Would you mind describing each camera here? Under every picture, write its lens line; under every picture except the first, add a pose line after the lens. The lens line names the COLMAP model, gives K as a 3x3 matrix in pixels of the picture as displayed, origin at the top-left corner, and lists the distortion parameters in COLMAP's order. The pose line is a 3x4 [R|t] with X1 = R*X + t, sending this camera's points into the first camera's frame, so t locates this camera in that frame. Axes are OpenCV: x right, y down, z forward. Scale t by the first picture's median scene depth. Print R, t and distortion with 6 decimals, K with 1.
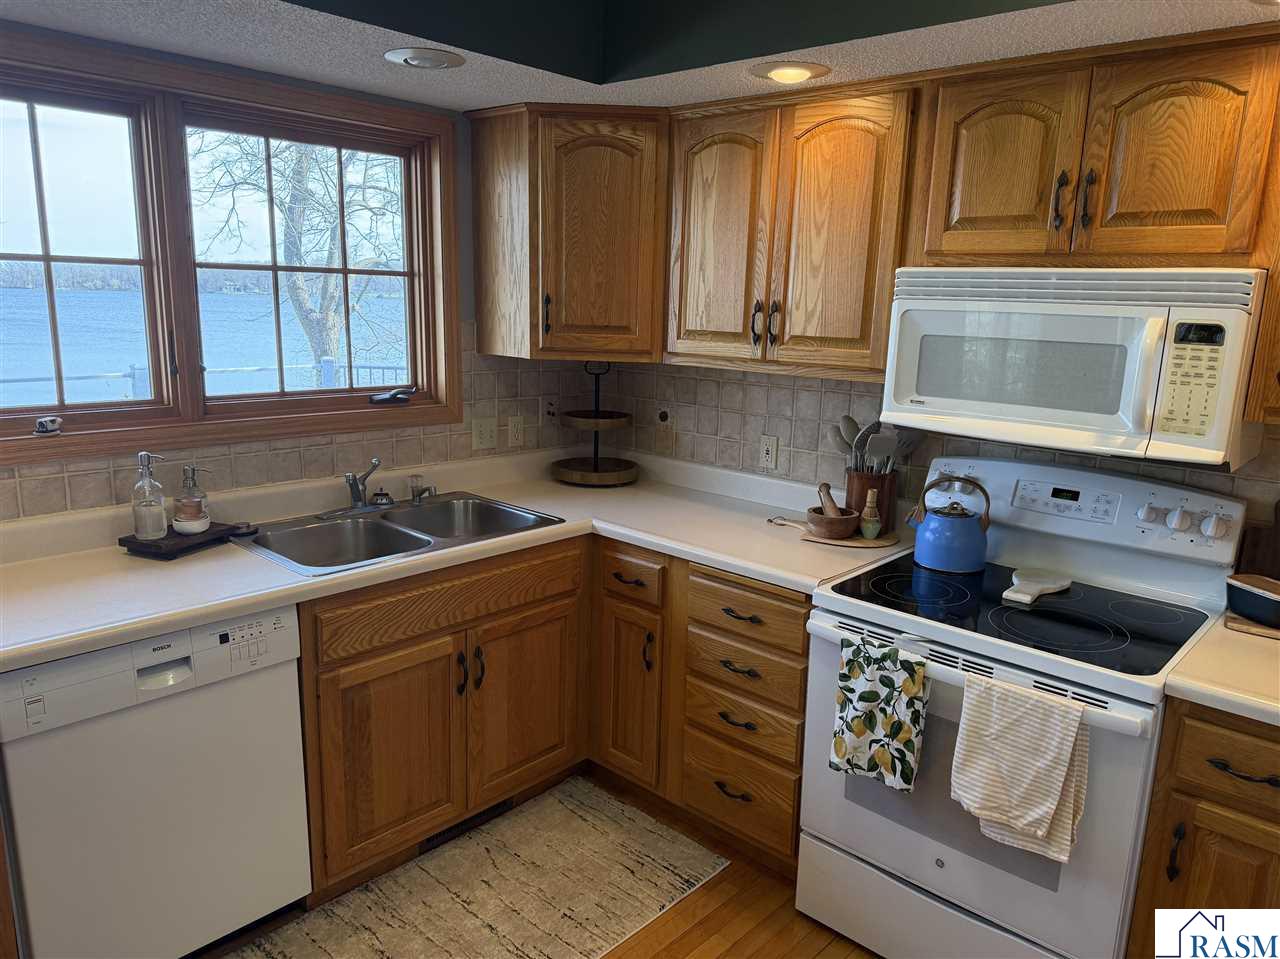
lens RADIAL K [[911.6, 0, 640.0], [0, 911.6, 479.5], [0, 0, 1]] dist [0.110127, -0.157020]
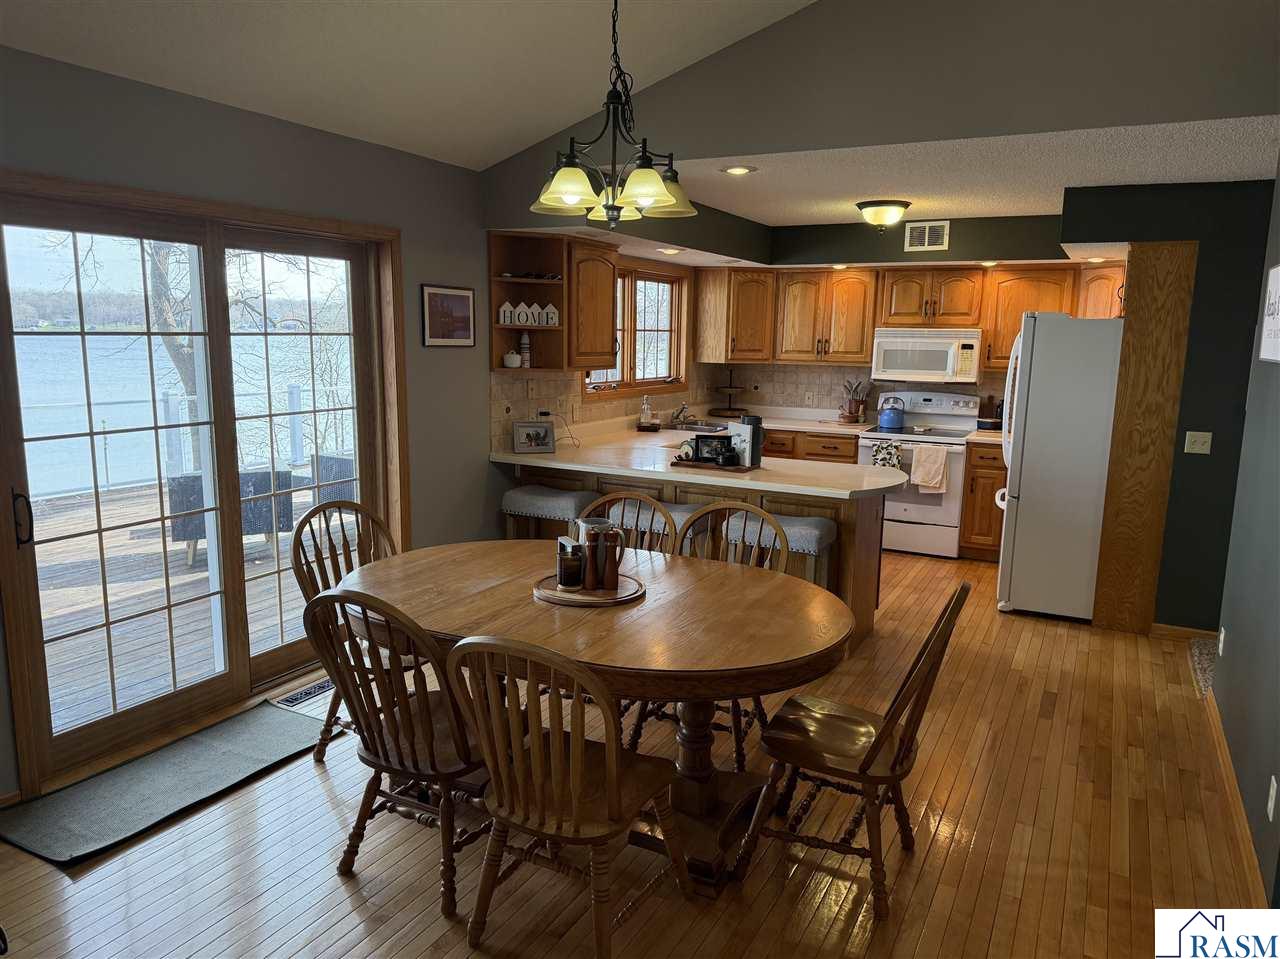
lens RADIAL K [[911.6, 0, 640.0], [0, 911.6, 479.5], [0, 0, 1]] dist [0.110127, -0.157020]
pose [[0.966048, -0.053976, 0.252660, -1.169883], [0.061484, 0.997868, -0.021908, 0.268219], [-0.250939, 0.036699, 0.967307, -1.599982]]
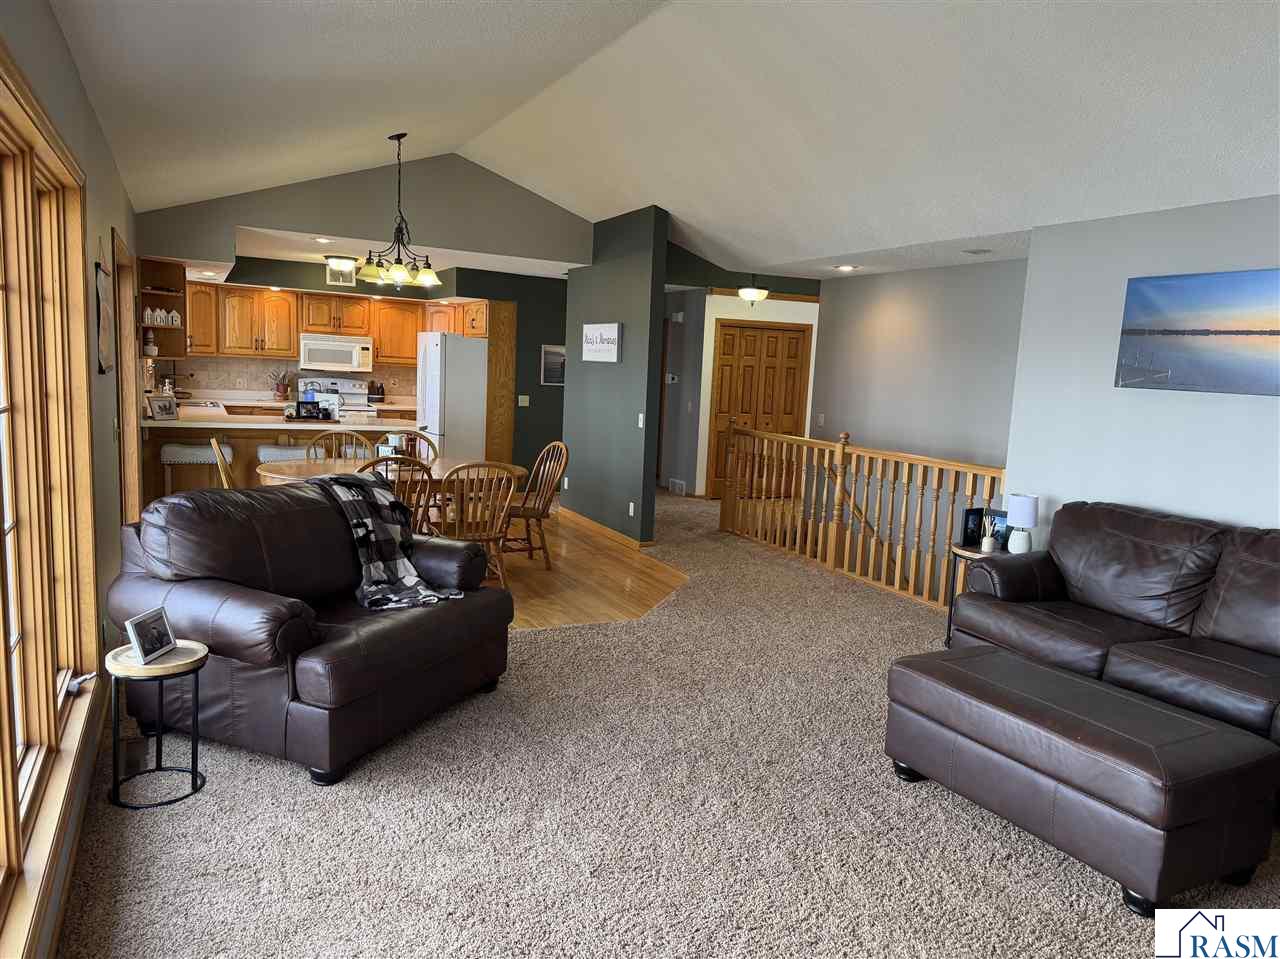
lens RADIAL K [[908.4, 0, 637.8], [0, 908.4, 487.5], [0, 0, 1]] dist [0.038708, -0.056327]
pose [[0.390370, -0.135235, 0.910671, -2.898972], [0.138542, 0.986518, 0.087111, 0.312641], [-0.910174, 0.092161, 0.403843, -1.981101]]
